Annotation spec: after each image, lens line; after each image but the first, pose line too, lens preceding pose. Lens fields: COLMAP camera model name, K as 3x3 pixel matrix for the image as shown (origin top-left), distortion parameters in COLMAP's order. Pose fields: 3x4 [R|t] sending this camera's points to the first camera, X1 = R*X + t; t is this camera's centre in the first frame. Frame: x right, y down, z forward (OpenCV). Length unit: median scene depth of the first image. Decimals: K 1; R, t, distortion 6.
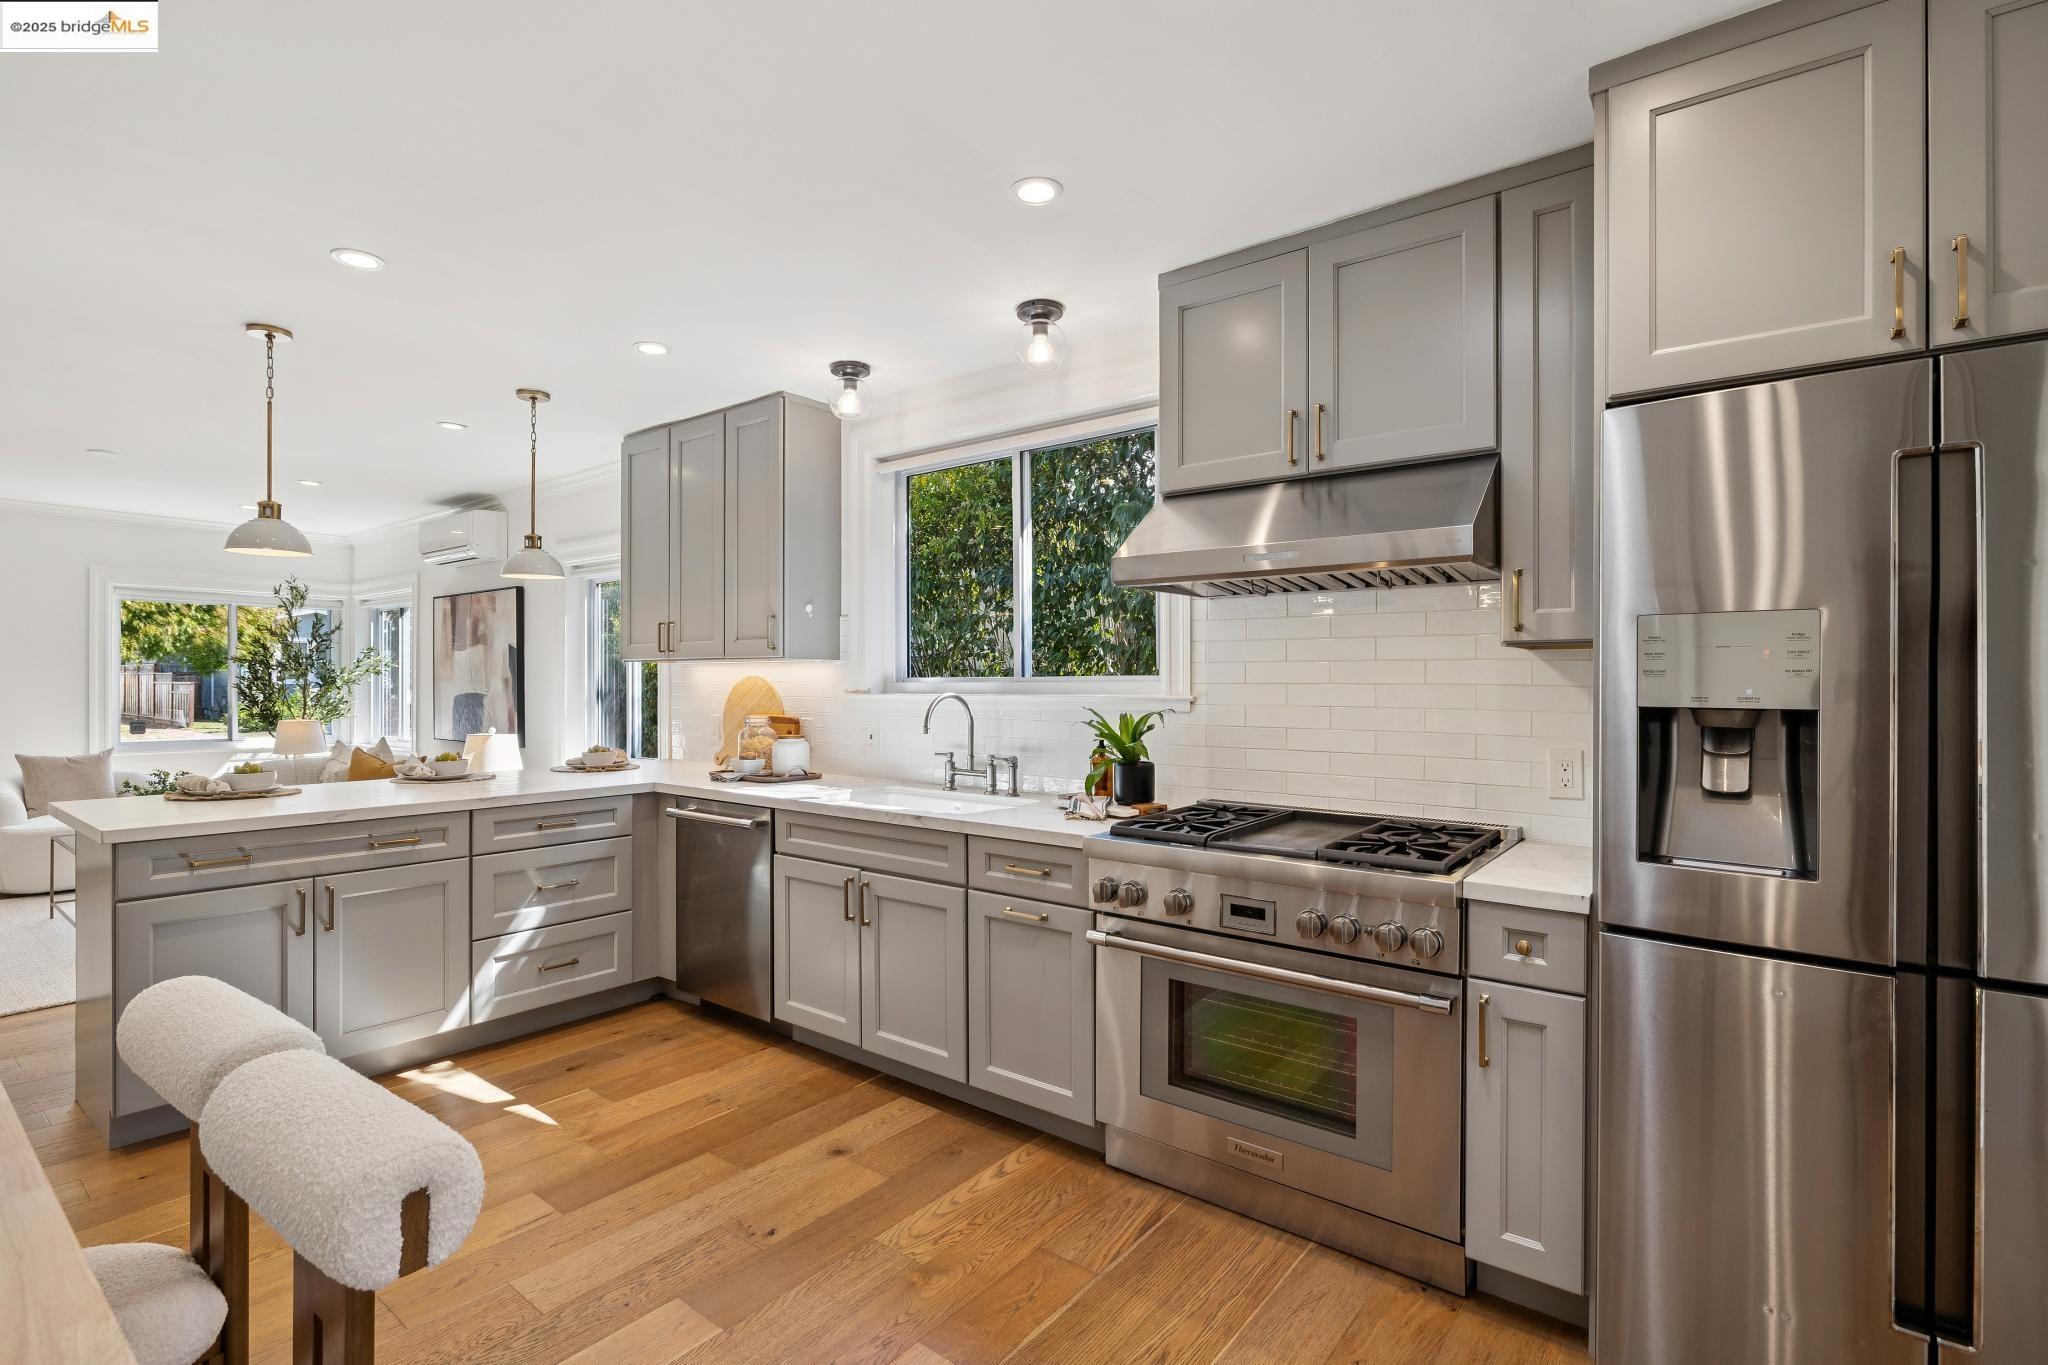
lens RADIAL K [[962.5, 0, 996.7], [0, 962.5, 686.3], [0, 0, 1]] dist [-0.010581, 0.000203]
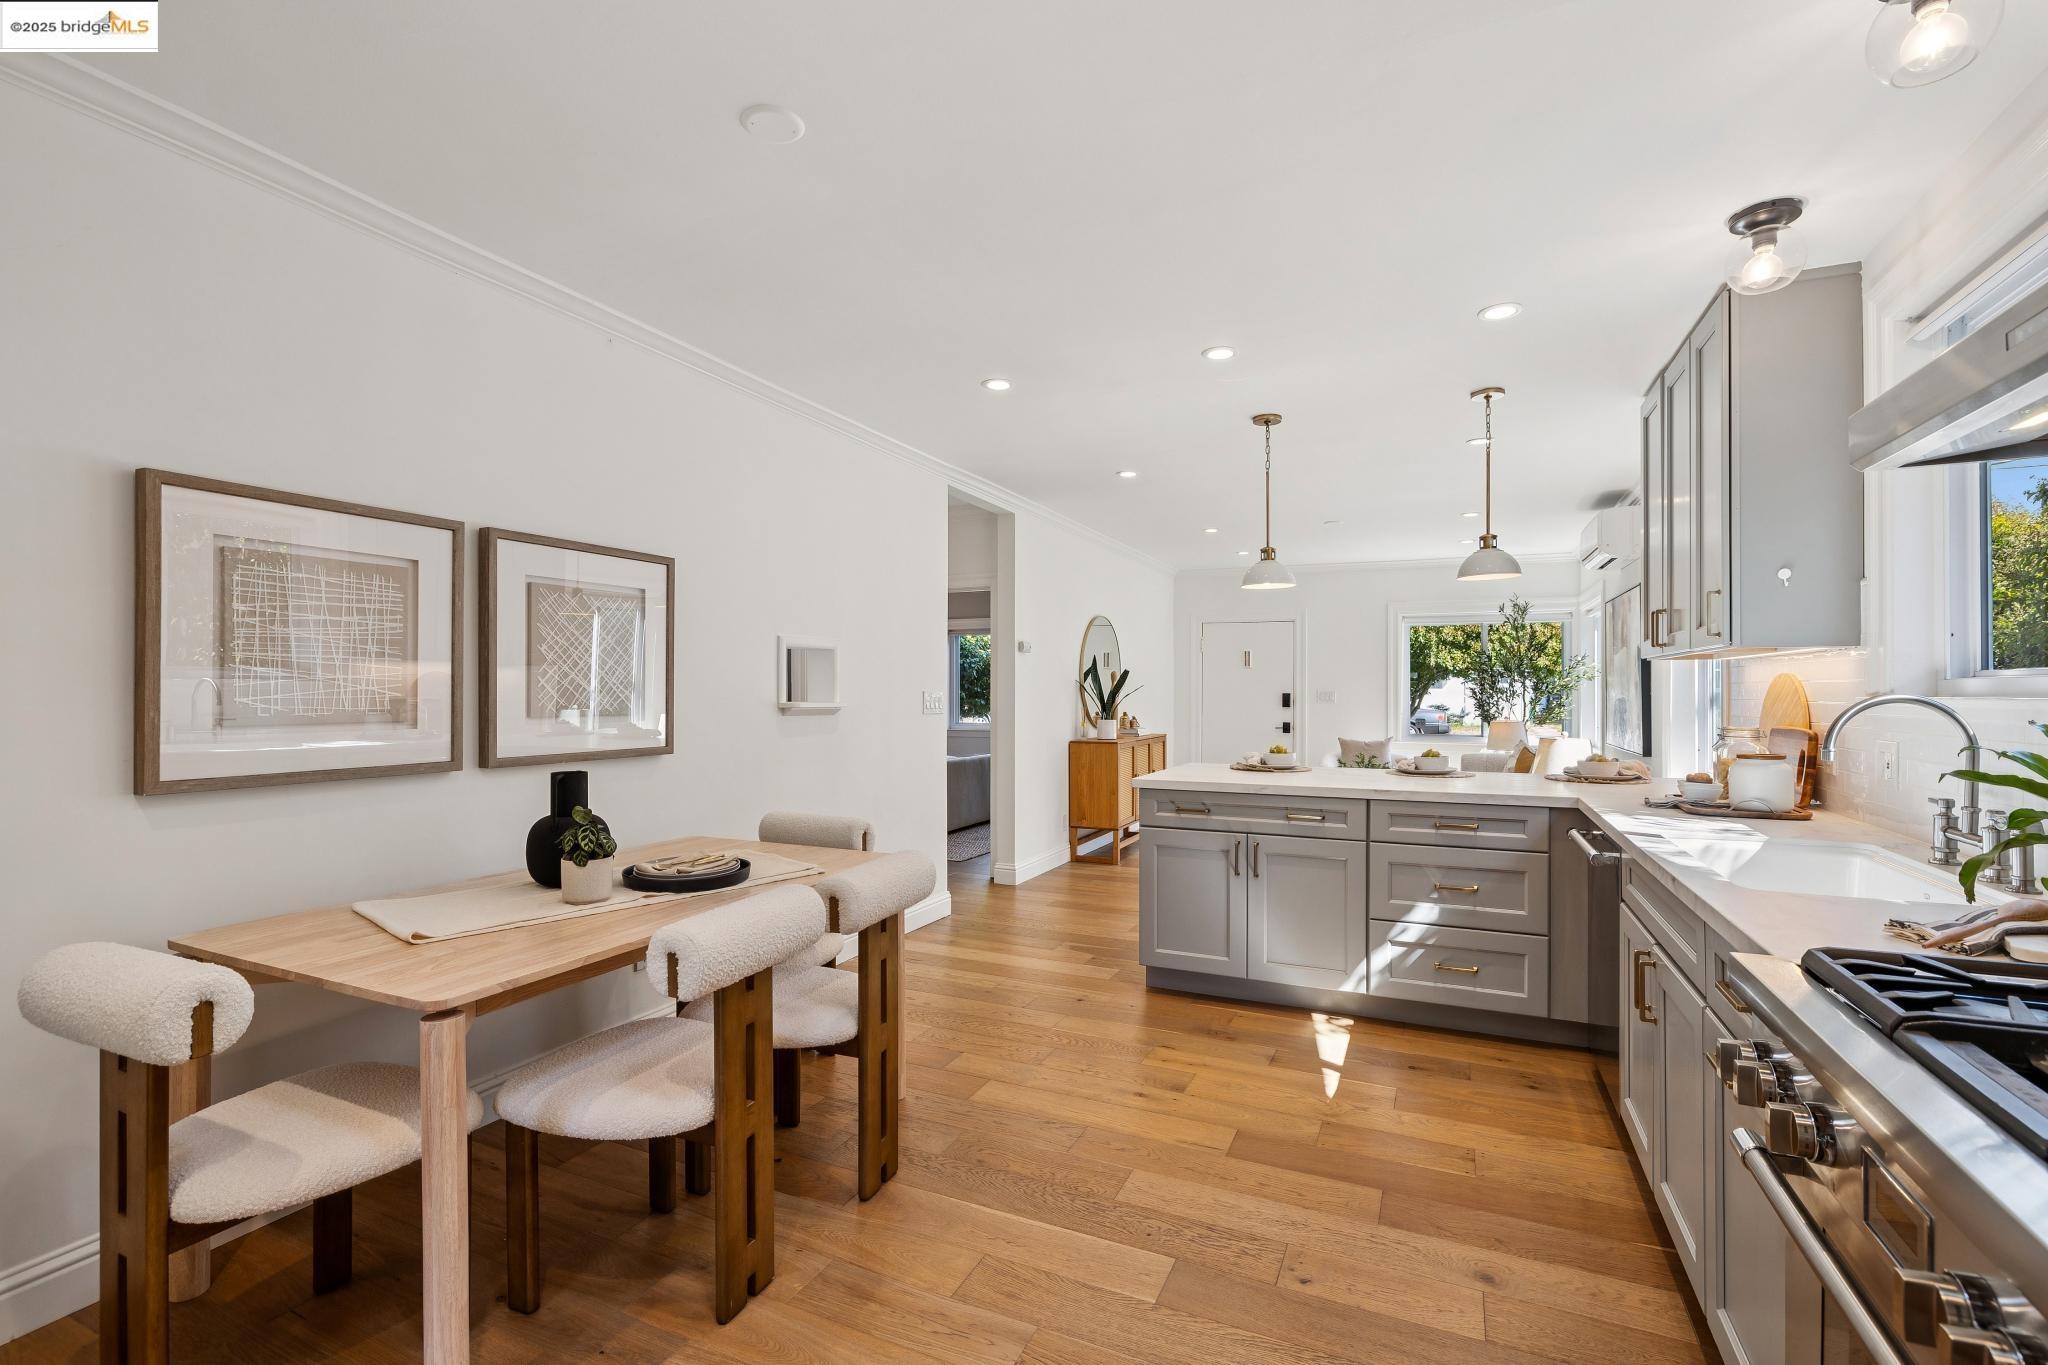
lens RADIAL K [[906.5, 0, 1020.6], [0, 906.5, 694.4], [0, 0, 1]] dist [-0.010995, 0.000281]
pose [[0.235128, 0.002272, -0.971962, 0.350789], [-0.003098, 0.999994, 0.001588, 0.008067], [0.971960, 0.002638, 0.235133, 0.352764]]
